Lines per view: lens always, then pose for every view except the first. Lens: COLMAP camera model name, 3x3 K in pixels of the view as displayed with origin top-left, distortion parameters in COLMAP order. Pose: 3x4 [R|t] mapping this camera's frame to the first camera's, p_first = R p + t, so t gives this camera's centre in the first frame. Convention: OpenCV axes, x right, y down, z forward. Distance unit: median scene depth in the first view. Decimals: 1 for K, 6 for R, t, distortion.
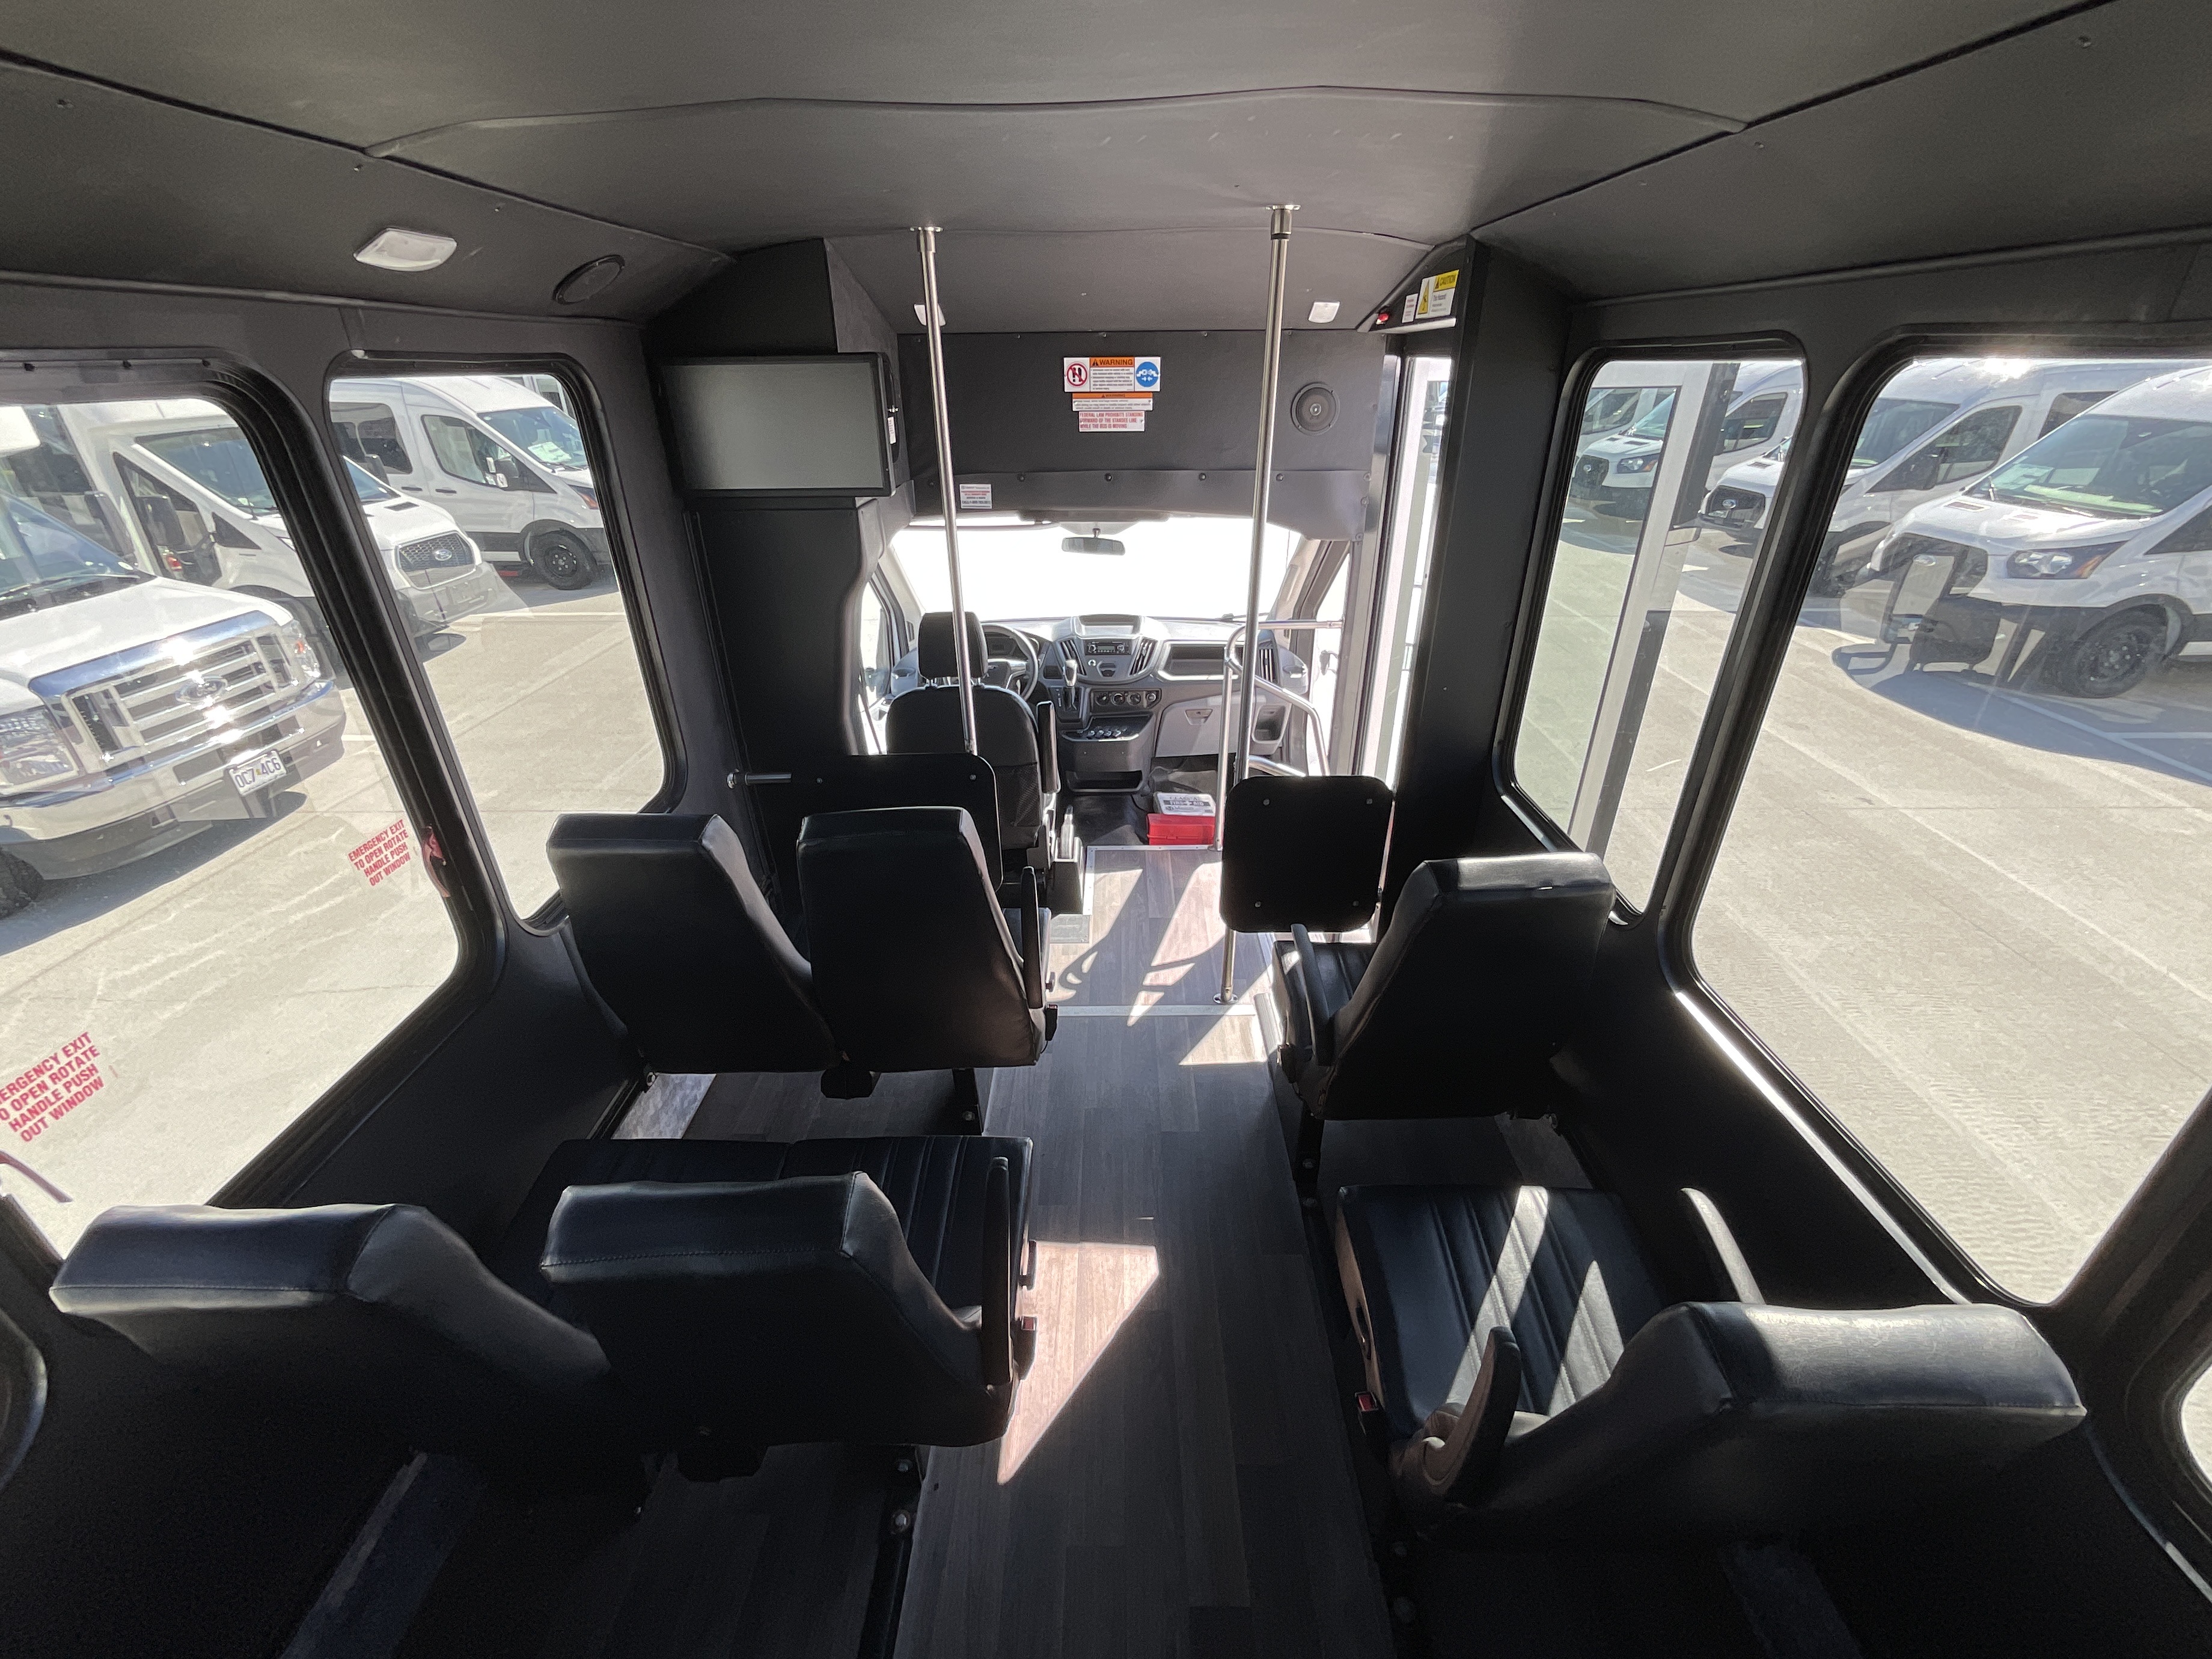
lens RADIAL K [[891.4, 0, 1126.1], [0, 891.4, 820.1], [0, 0, 1]] dist [-0.025310, -0.000145]
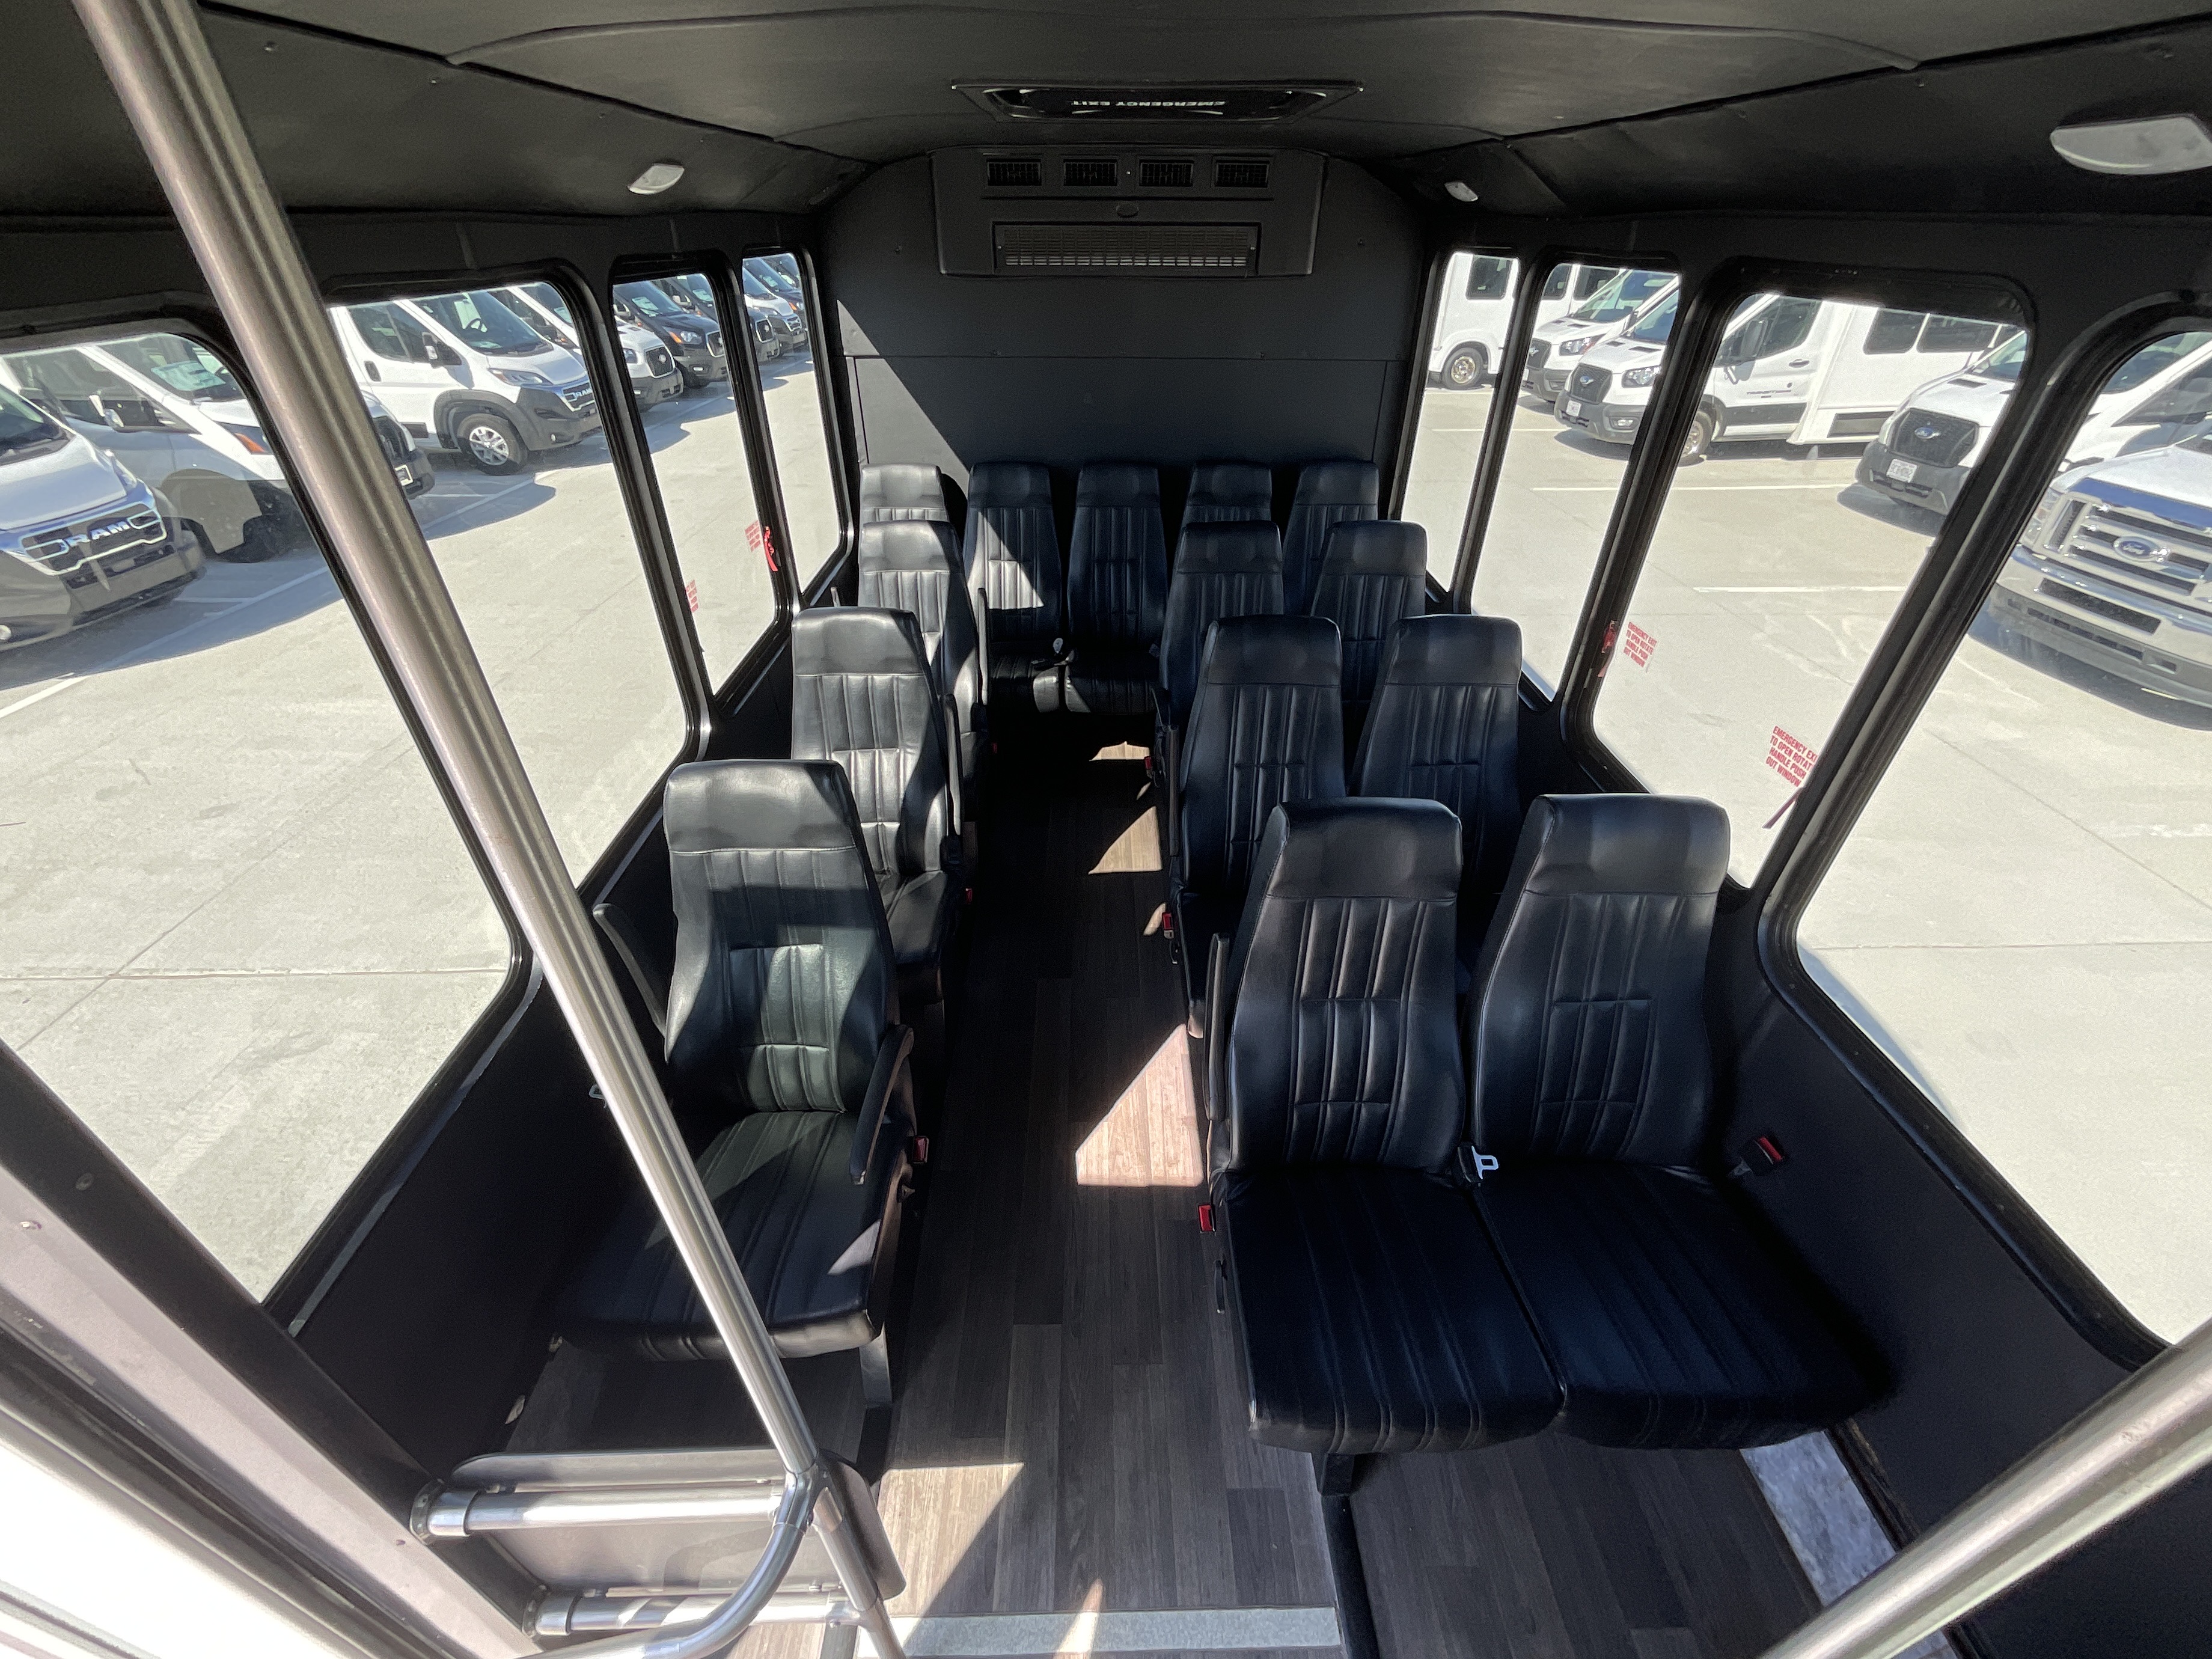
lens RADIAL K [[891.4, 0, 1125.0], [0, 891.4, 840.7], [0, 0, 1]] dist [-0.025310, -0.000145]
pose [[-0.999682, 0.004018, -0.024906, 0.002352], [-0.019974, 0.476999, 0.878677, -0.681454], [0.015410, 0.878895, -0.476766, 1.276215]]
